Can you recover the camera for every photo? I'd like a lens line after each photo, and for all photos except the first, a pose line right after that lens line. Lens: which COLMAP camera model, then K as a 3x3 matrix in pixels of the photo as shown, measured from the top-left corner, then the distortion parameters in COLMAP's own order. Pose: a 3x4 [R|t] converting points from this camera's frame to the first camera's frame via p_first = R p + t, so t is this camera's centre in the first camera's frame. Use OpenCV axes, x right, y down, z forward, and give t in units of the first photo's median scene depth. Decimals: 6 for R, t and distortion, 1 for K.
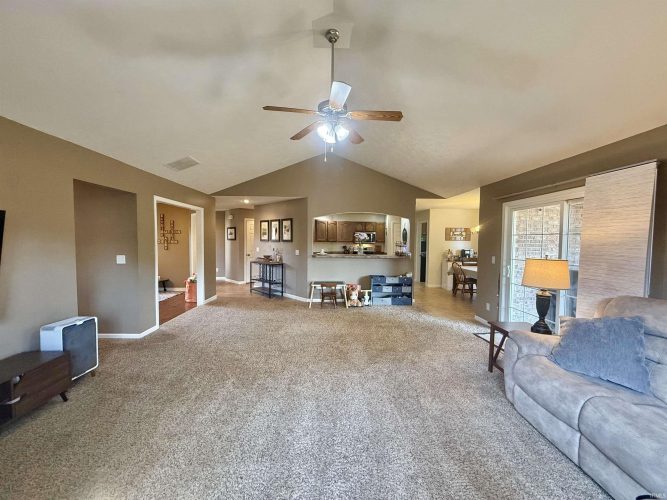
lens RADIAL K [[266.1, 0, 334.7], [0, 266.1, 251.8], [0, 0, 1]] dist [-0.001227, -0.000186]
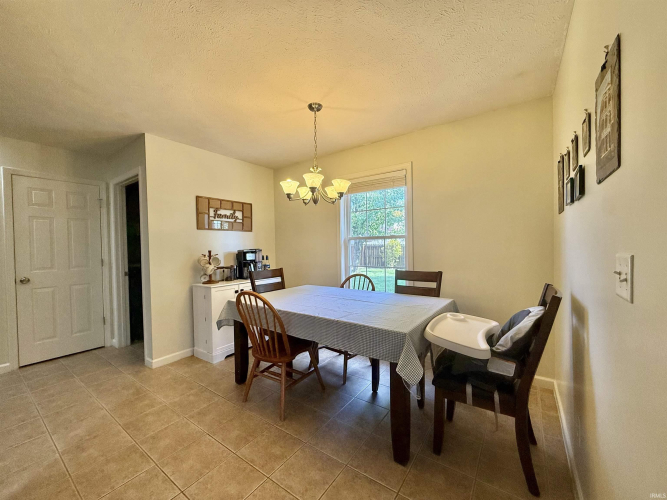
lens RADIAL K [[266.1, 0, 333.5], [0, 266.1, 252.5], [0, 0, 1]] dist [-0.001227, -0.000186]
pose [[0.594049, -0.043889, 0.803231, 0.219538], [0.056339, 0.998329, 0.012882, -0.002765], [-0.802453, 0.037601, 0.595529, 0.604112]]
